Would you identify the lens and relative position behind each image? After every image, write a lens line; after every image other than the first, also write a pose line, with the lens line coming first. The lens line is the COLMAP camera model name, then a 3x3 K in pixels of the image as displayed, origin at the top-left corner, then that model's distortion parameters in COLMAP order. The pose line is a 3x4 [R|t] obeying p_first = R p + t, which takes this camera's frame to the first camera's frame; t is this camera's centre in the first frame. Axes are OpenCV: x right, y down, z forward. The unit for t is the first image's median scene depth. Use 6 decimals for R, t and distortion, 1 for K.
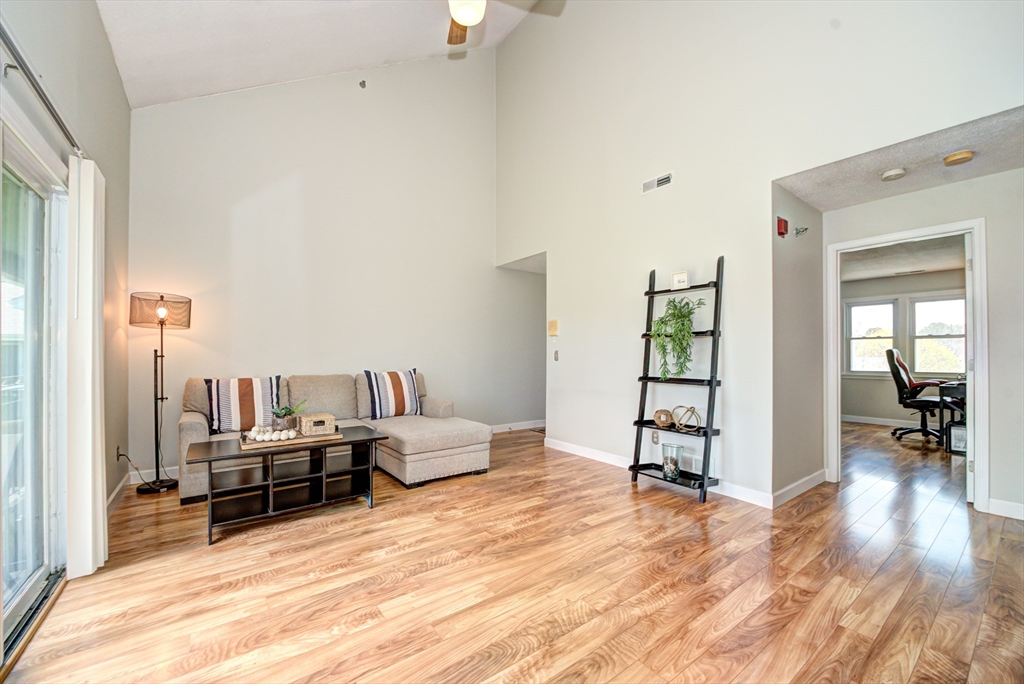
lens RADIAL K [[397.9, 0, 500.4], [0, 397.9, 351.0], [0, 0, 1]] dist [0.009369, -0.009186]
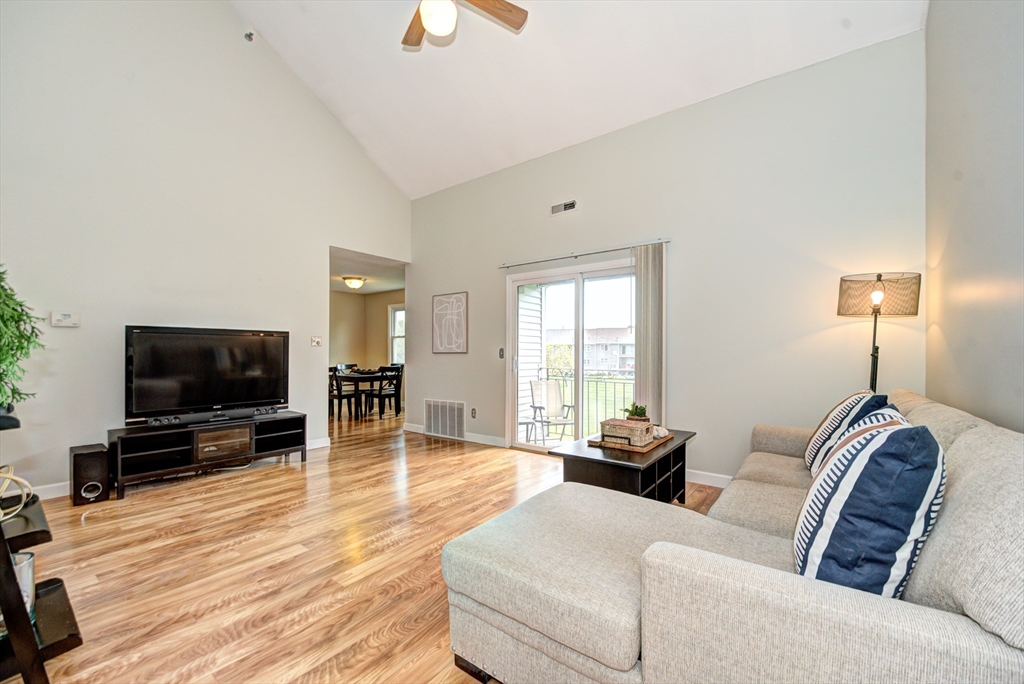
lens RADIAL K [[408.1, 0, 508.4], [0, 408.1, 355.3], [0, 0, 1]] dist [0.010733, -0.010592]
pose [[-0.960596, -0.002118, -0.277941, 0.037719], [-0.001522, 0.999996, -0.002361, 0.019664], [0.277945, -0.001845, -0.960595, 1.966877]]
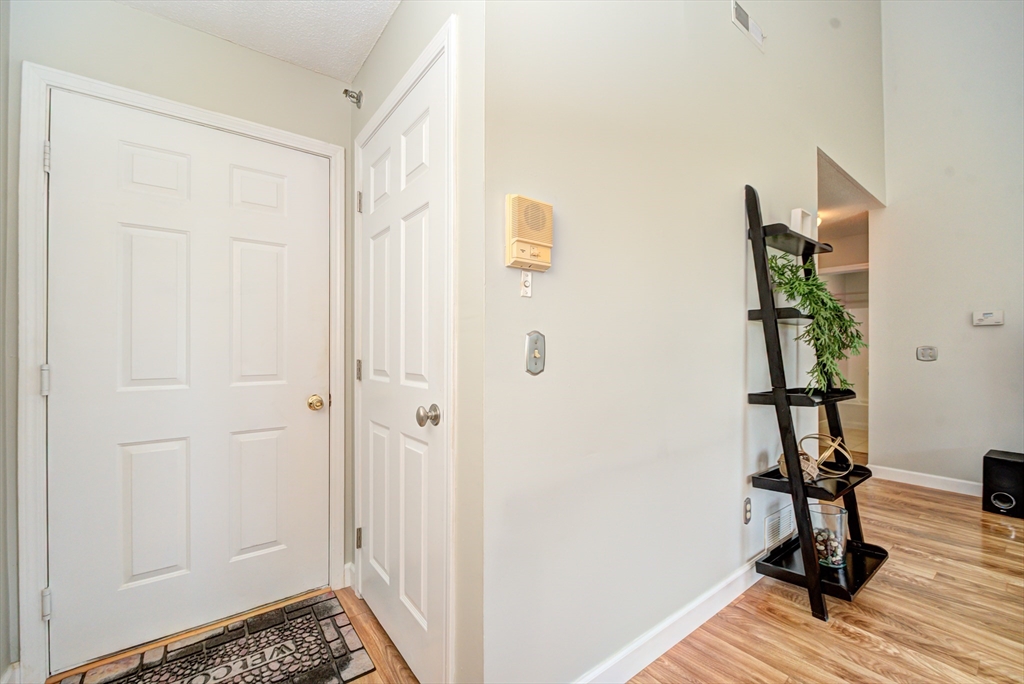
lens RADIAL K [[420.4, 0, 529.5], [0, 420.4, 348.6], [0, 0, 1]] dist [0.000329, 0.000102]
pose [[-0.045394, -0.001723, 0.998968, -0.190162], [-0.014153, 0.999899, 0.001082, 0.018791], [-0.998869, -0.014089, -0.045414, 1.828119]]
